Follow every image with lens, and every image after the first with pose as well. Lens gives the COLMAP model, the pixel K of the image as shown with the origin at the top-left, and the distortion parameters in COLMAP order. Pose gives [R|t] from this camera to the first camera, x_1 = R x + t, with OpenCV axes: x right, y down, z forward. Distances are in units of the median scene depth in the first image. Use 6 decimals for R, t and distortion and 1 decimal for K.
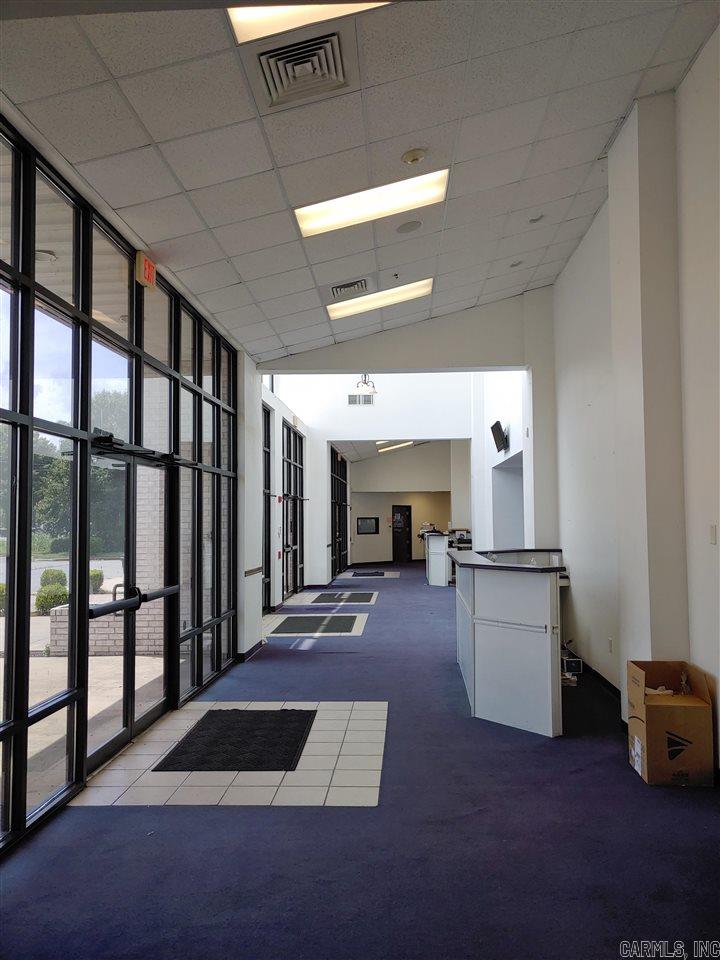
lens RADIAL K [[754.7, 0, 352.6], [0, 754.7, 480.8], [0, 0, 1]] dist [0.040277, -0.030069]
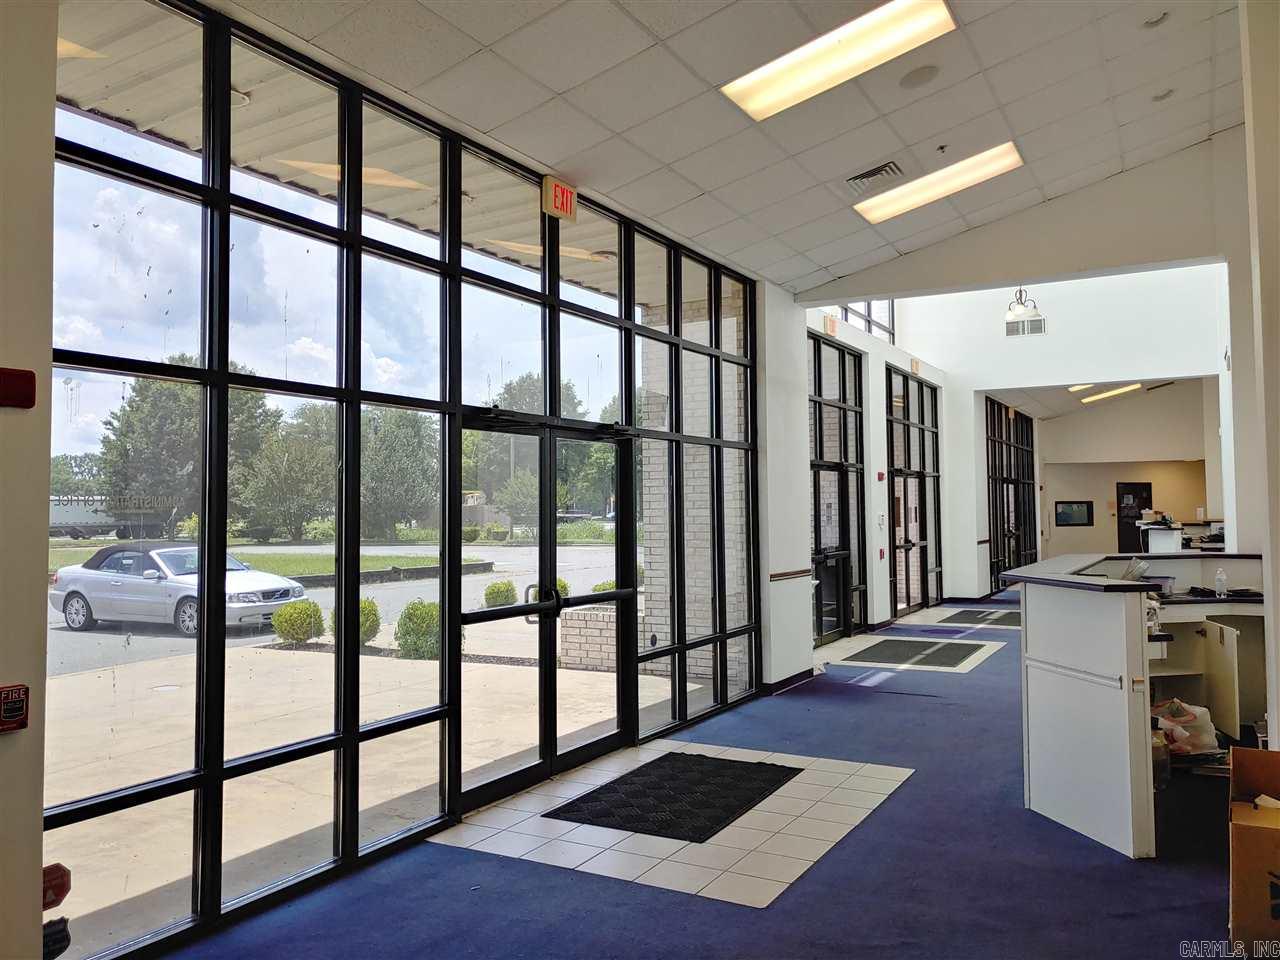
lens RADIAL K [[1006.3, 0, 638.1], [0, 1006.3, 457.3], [0, 0, 1]] dist [0.040277, -0.030069]
pose [[0.888521, -0.021657, -0.458325, 0.263693], [0.024695, 0.999695, 0.000637, 0.000346], [0.458171, -0.011884, 0.888784, 0.072571]]
